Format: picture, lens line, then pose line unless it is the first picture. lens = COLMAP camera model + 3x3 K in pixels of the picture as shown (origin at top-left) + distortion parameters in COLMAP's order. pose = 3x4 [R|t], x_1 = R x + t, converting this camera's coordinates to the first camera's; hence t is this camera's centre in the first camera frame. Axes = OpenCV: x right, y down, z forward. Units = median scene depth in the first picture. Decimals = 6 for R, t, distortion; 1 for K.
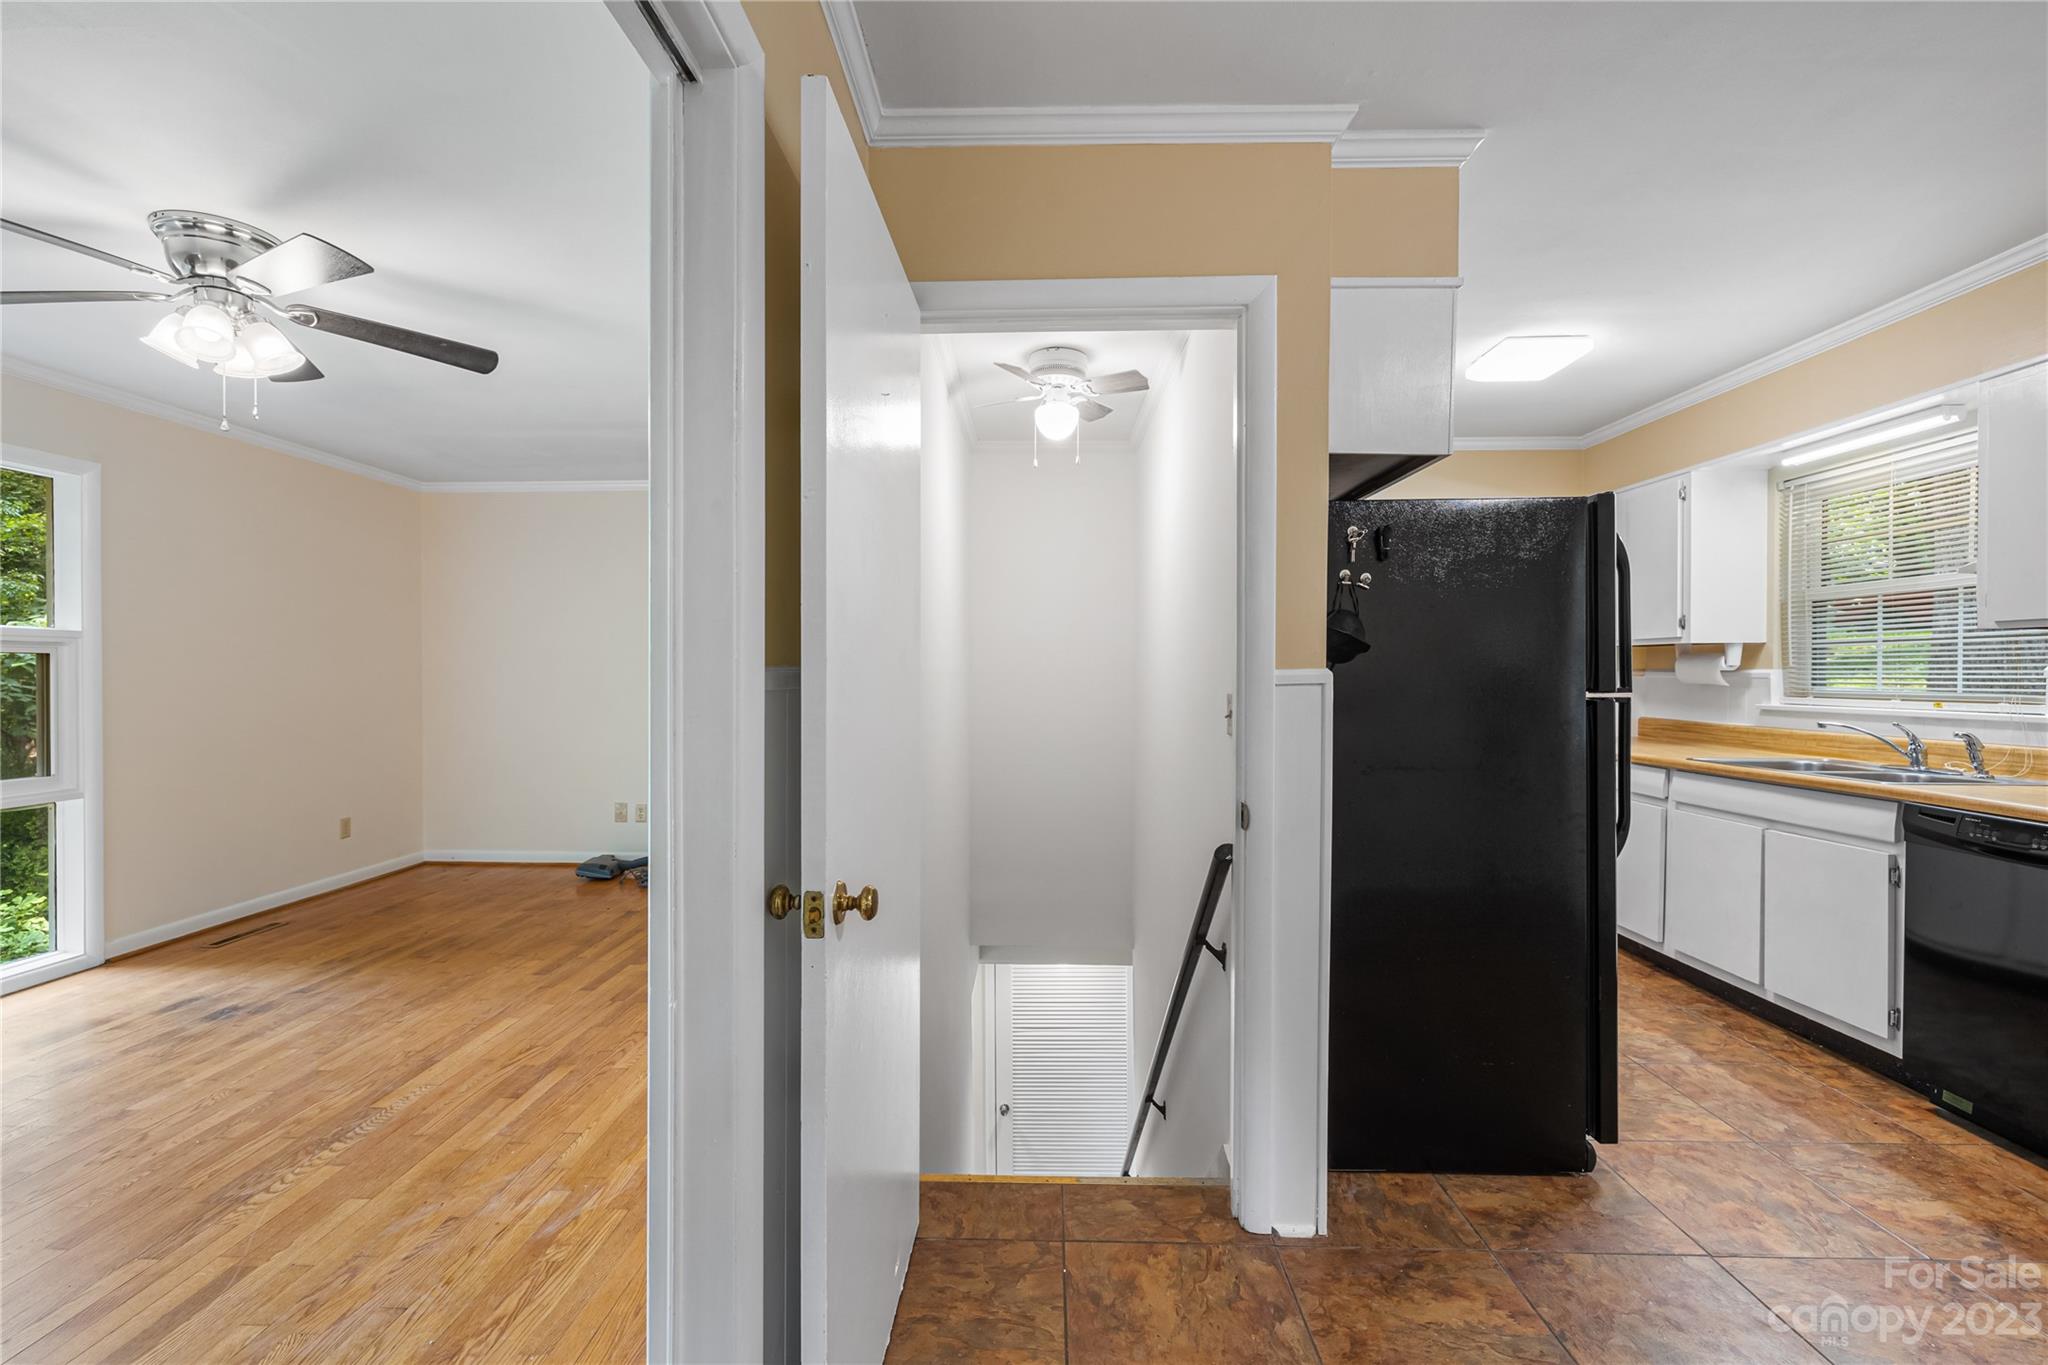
lens RADIAL K [[865.6, 0, 1020.5], [0, 865.6, 677.6], [0, 0, 1]] dist [0.001036, -0.000368]
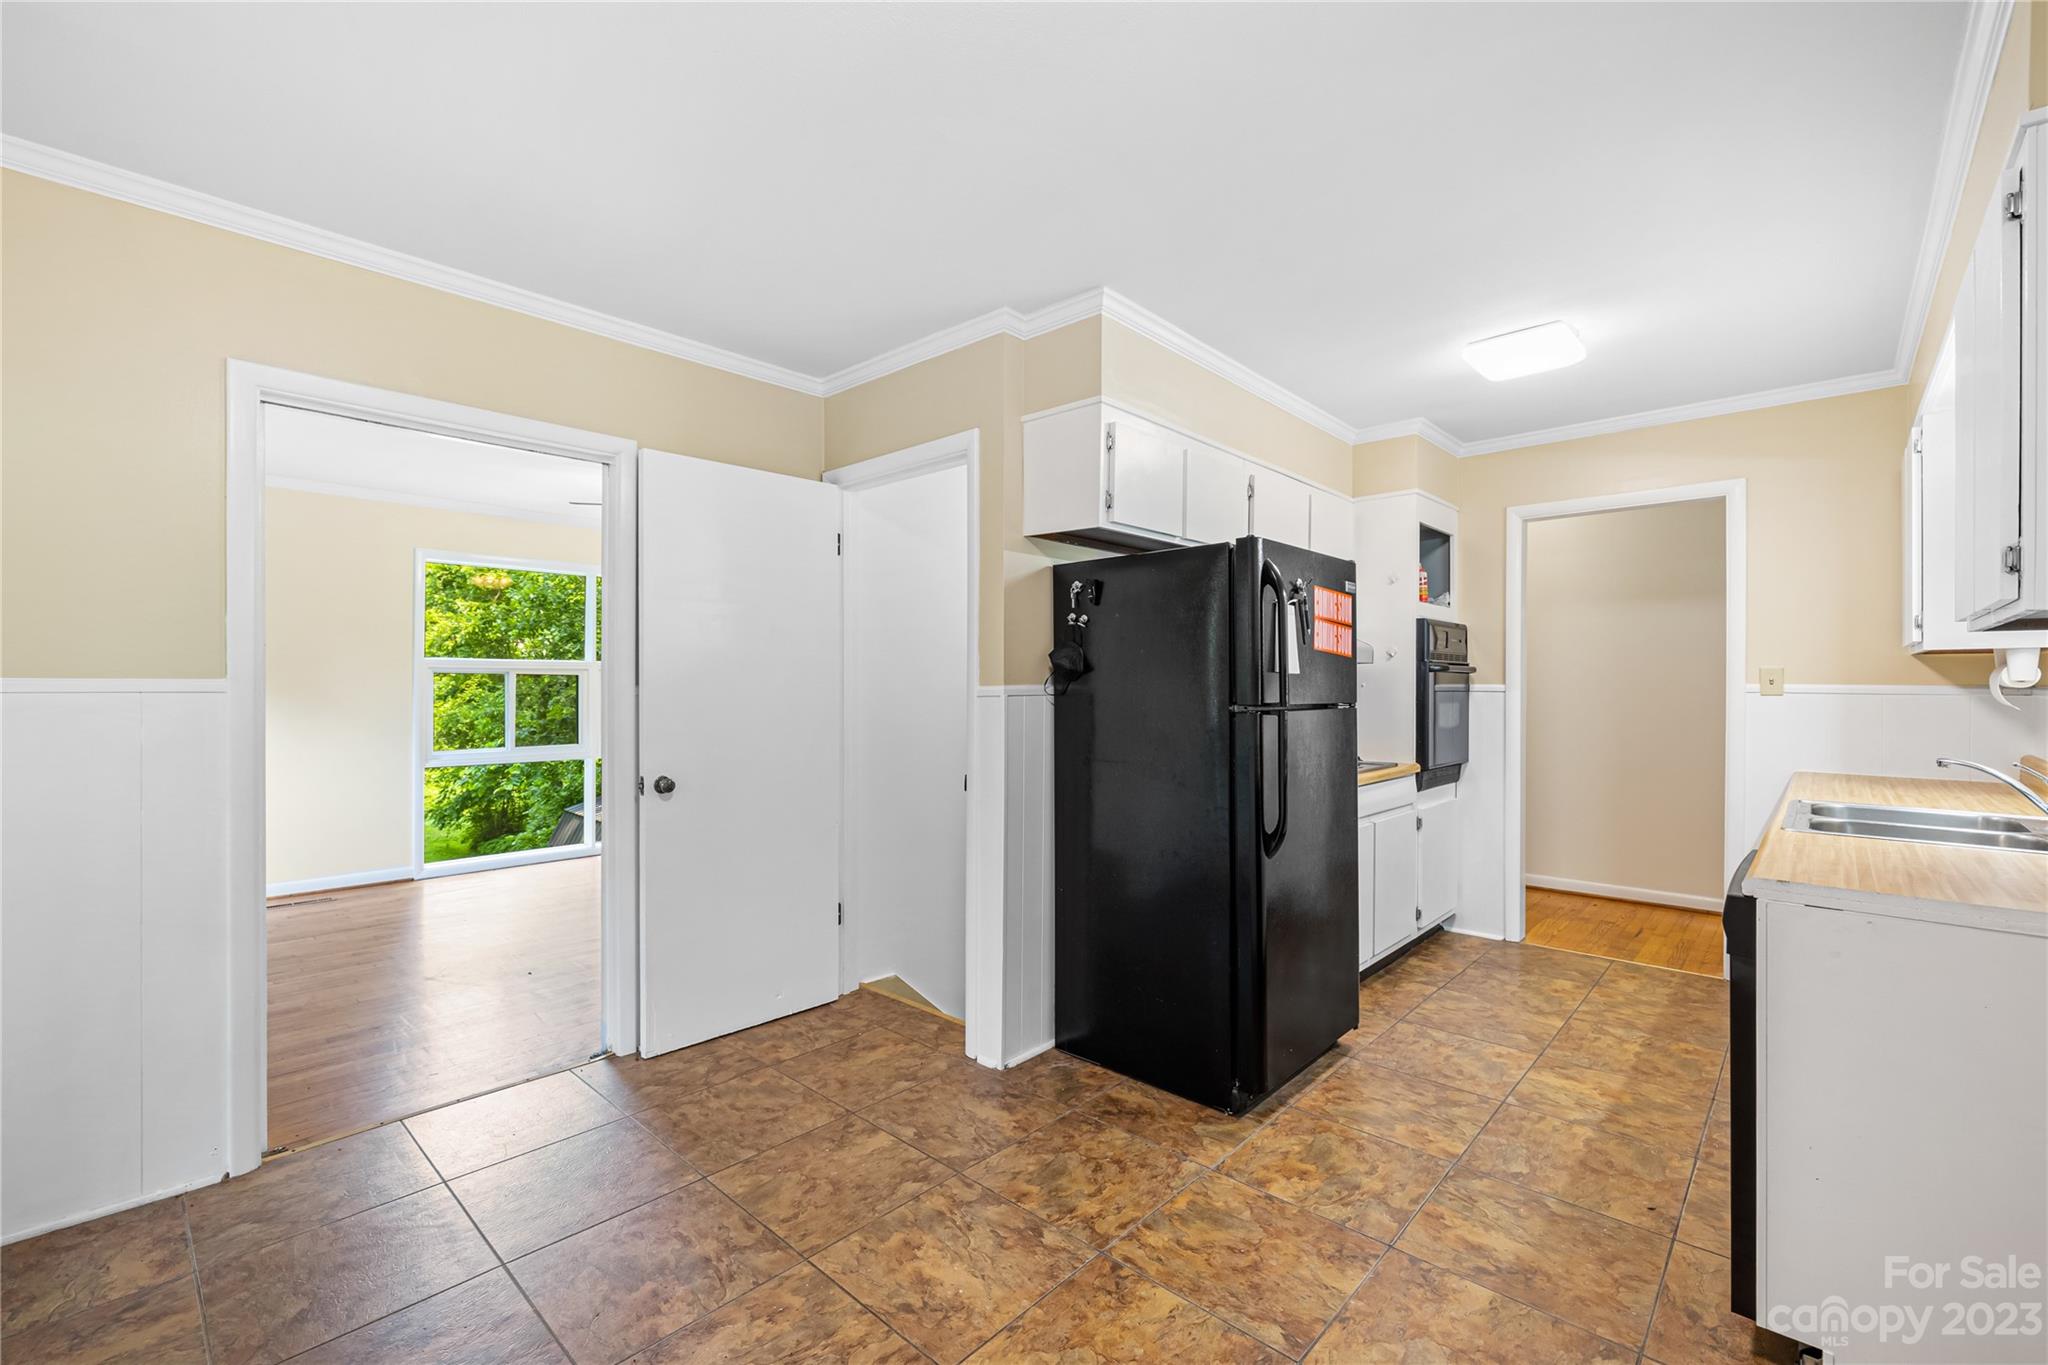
lens RADIAL K [[872.0, 0, 1017.7], [0, 872.0, 680.4], [0, 0, 1]] dist [0.000147, 0.000293]
pose [[0.754521, -0.000390, -0.656276, 1.117131], [-0.005910, 0.999955, -0.007388, -0.007658], [0.656249, 0.009453, 0.754485, -0.088548]]
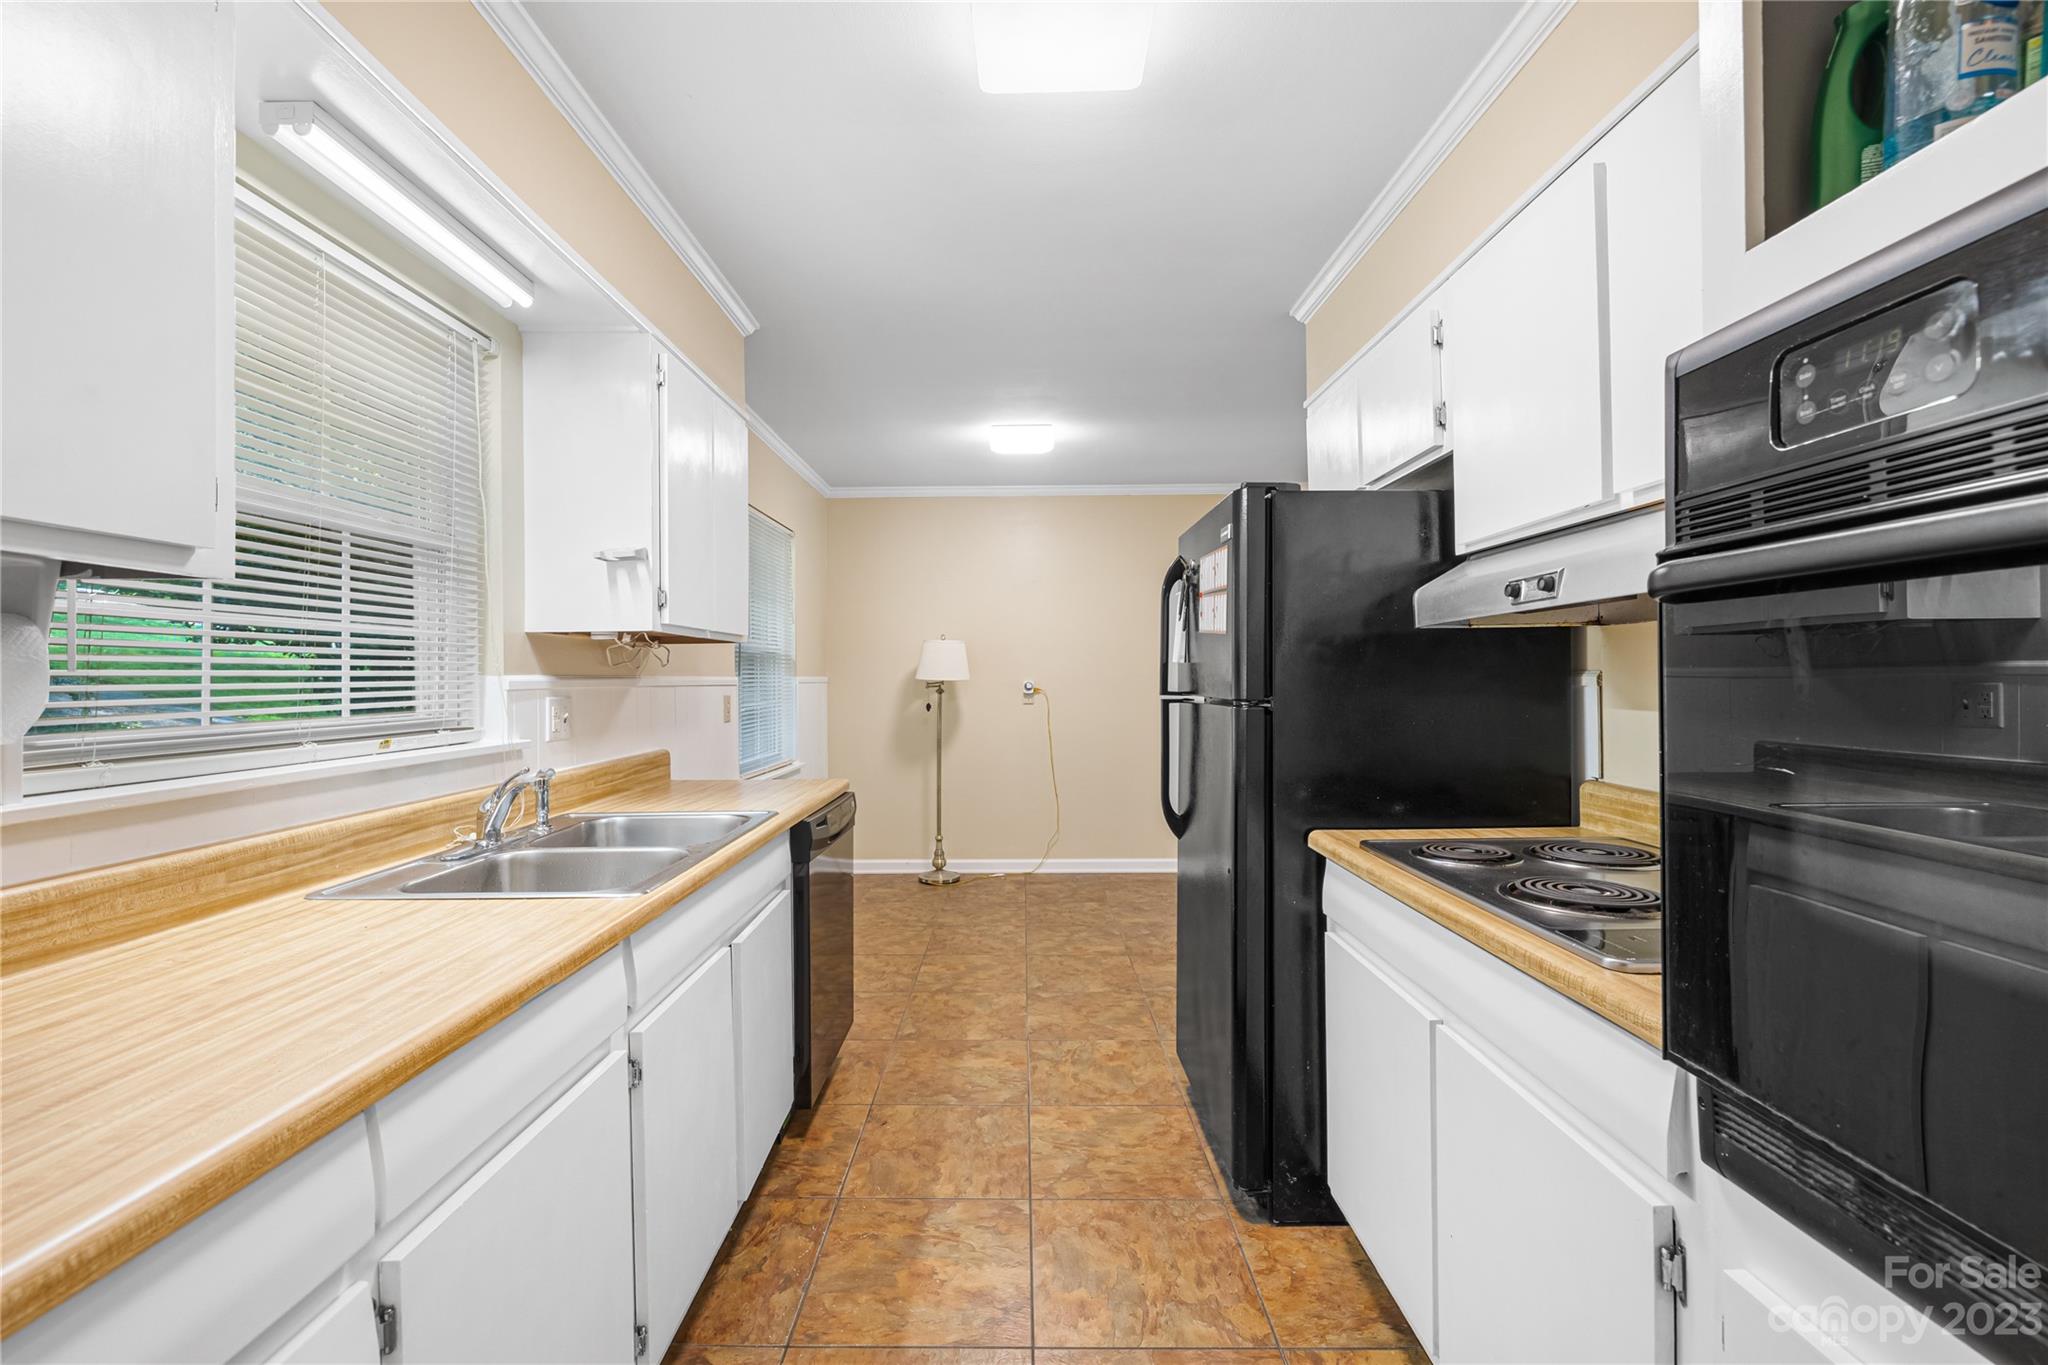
lens RADIAL K [[872.0, 0, 1017.7], [0, 872.0, 680.4], [0, 0, 1]] dist [0.000147, 0.000293]
pose [[-0.999572, 0.005072, -0.028802, 0.884610], [0.004827, 0.999952, 0.008556, -0.015843], [0.028844, 0.008413, -0.999549, 2.091756]]
